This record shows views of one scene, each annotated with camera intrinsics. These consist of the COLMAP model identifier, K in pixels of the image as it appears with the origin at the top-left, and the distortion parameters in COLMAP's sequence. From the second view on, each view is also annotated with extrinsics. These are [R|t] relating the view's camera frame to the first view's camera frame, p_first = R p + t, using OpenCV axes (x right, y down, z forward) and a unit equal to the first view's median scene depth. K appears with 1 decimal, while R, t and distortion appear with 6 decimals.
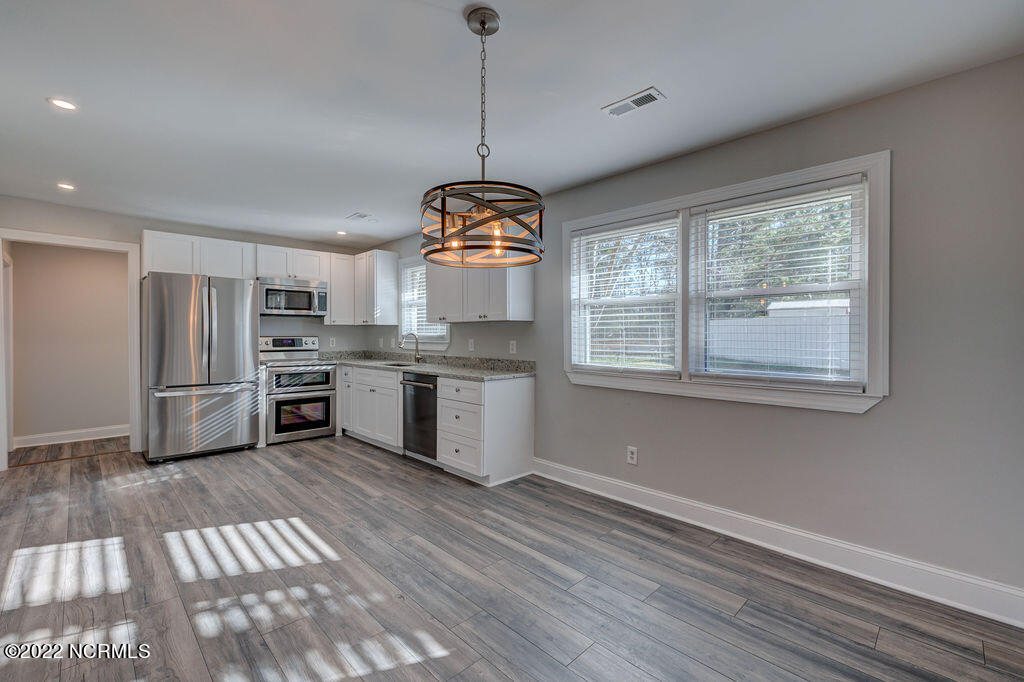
lens RADIAL K [[429.7, 0, 504.4], [0, 429.7, 336.9], [0, 0, 1]] dist [0.000274, -0.000596]
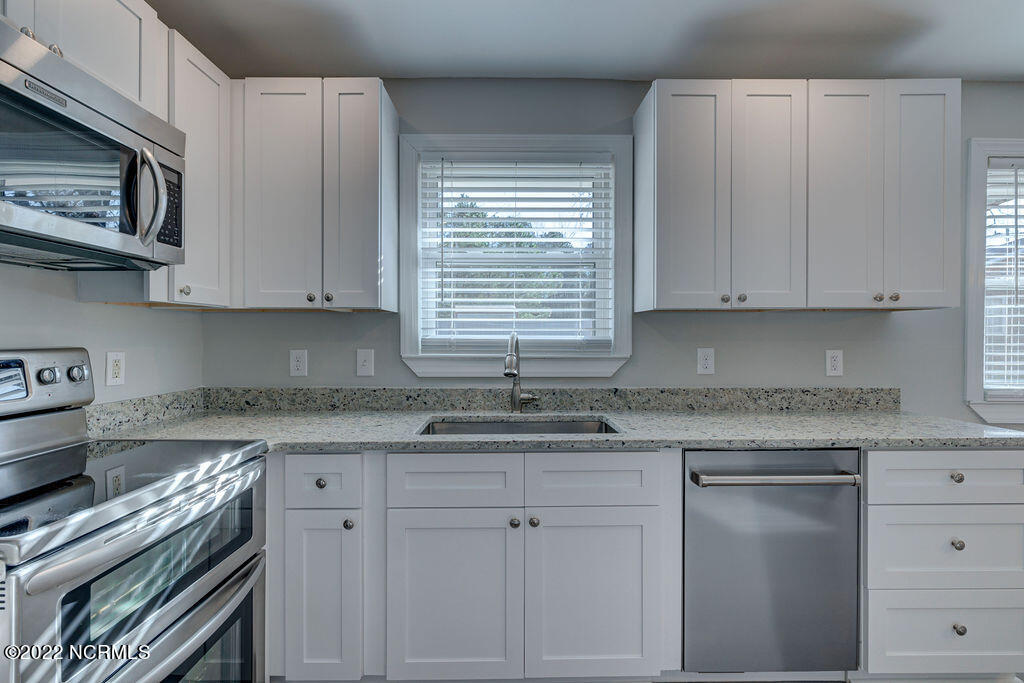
lens RADIAL K [[468.6, 0, 509.4], [0, 468.6, 336.1], [0, 0, 1]] dist [-0.004750, 0.000060]
pose [[0.695332, -0.001179, 0.718688, -0.665950], [0.006246, 0.999971, -0.004403, -0.007489], [-0.718662, 0.007550, 0.695319, 0.935485]]
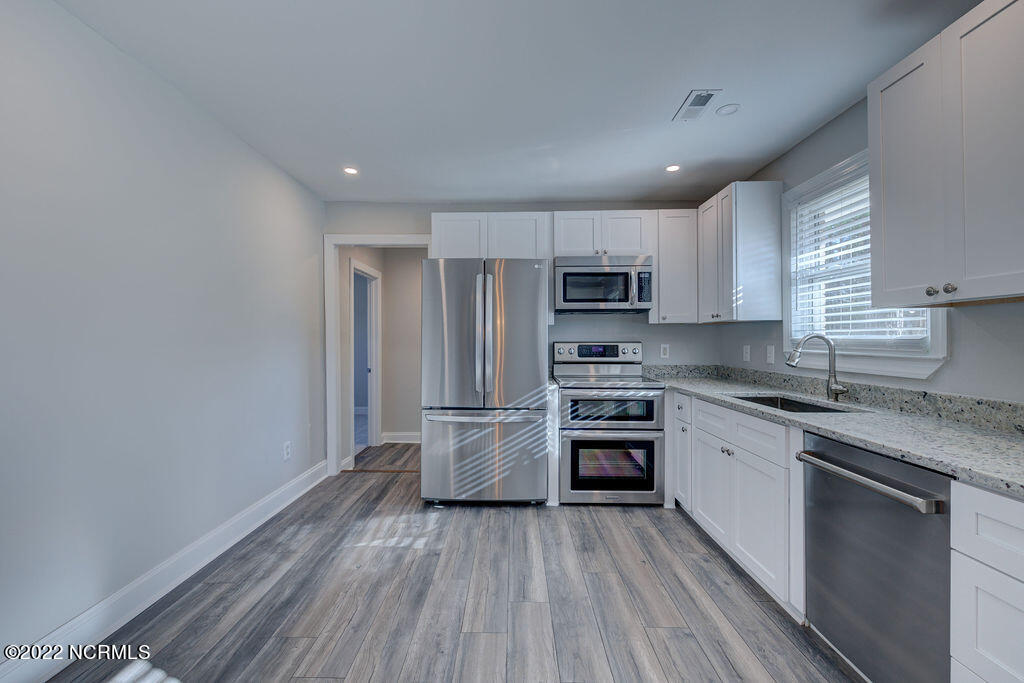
lens RADIAL K [[429.7, 0, 510.7], [0, 429.7, 338.1], [0, 0, 1]] dist [0.000274, -0.000596]
pose [[0.706867, -0.005676, -0.707324, -0.159988], [-0.001237, 0.999956, -0.009260, -0.000822], [0.707346, 0.007420, 0.706829, 0.572570]]
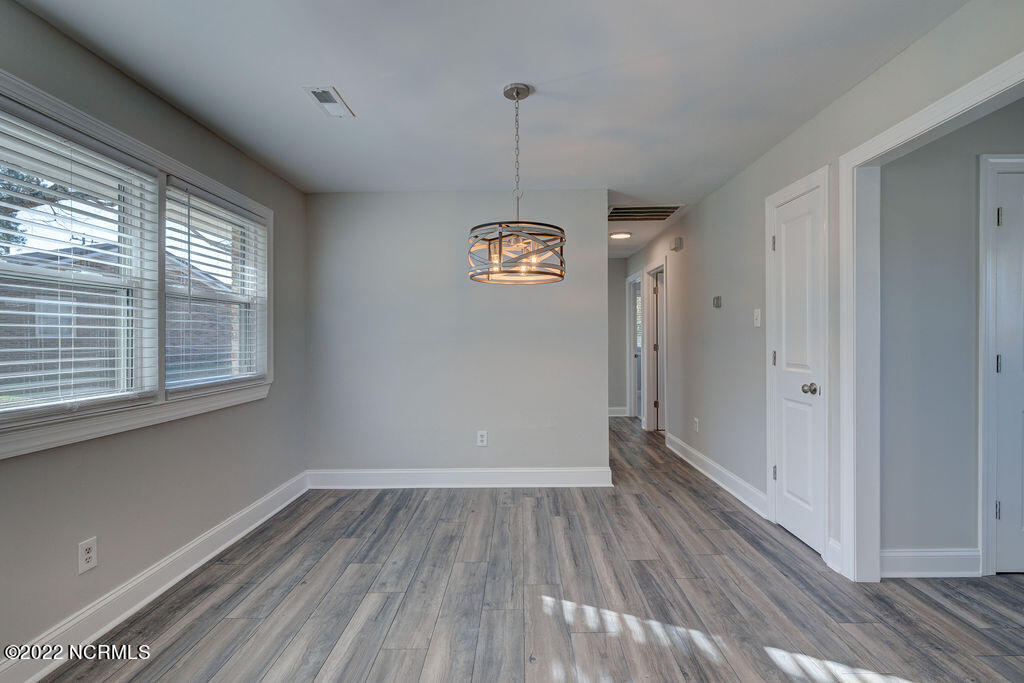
lens RADIAL K [[468.6, 0, 521.0], [0, 468.6, 339.9], [0, 0, 1]] dist [-0.004750, 0.000060]
pose [[-0.715323, -0.003926, 0.698783, -0.436566], [0.006044, 0.999912, 0.011805, -0.007747], [-0.698767, 0.012668, -0.715237, 0.848686]]
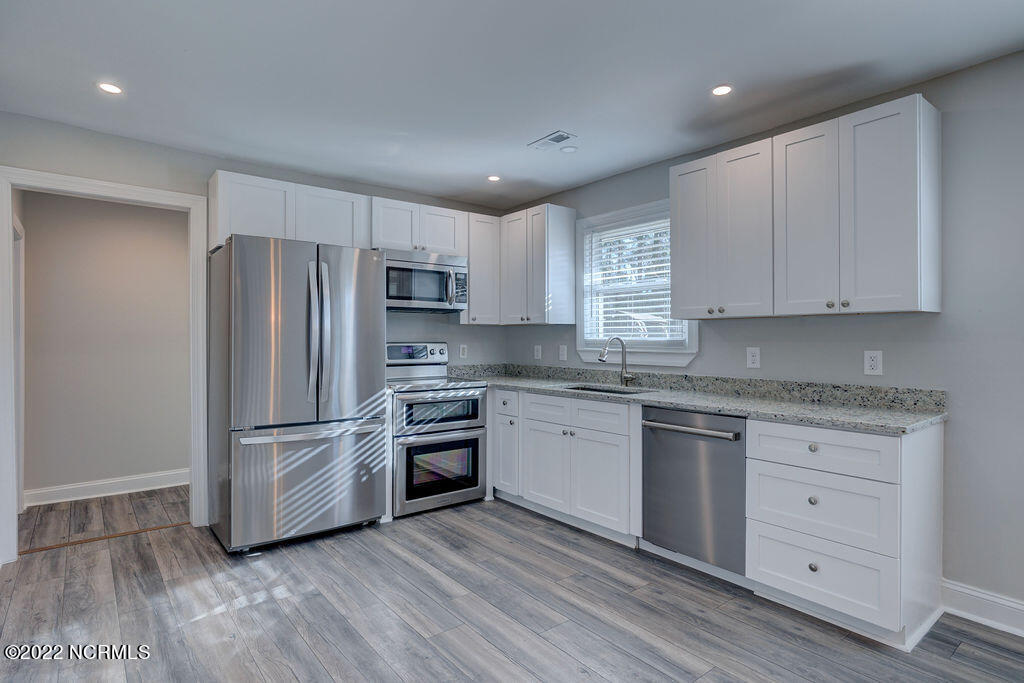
lens RADIAL K [[525.9, 0, 507.1], [0, 525.9, 338.2], [0, 0, 1]] dist [-0.003778, 0.002461]
pose [[0.994604, -0.001503, -0.103729, -0.380430], [0.000699, 0.999969, -0.007785, -0.001677], [0.103738, 0.007671, 0.994575, 0.321504]]
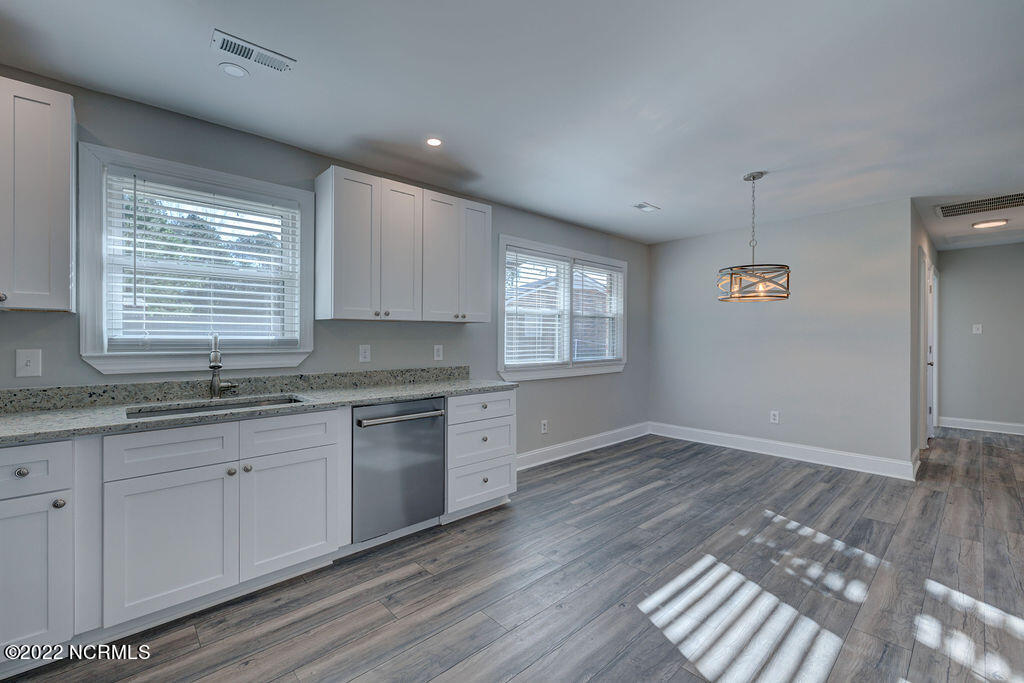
lens RADIAL K [[429.7, 0, 507.9], [0, 429.7, 339.5], [0, 0, 1]] dist [0.000274, -0.000596]
pose [[0.043427, -0.008626, 0.999019, -0.866090], [0.003555, 0.999958, 0.008480, -0.009208], [-0.999050, 0.003183, 0.043456, 0.863707]]
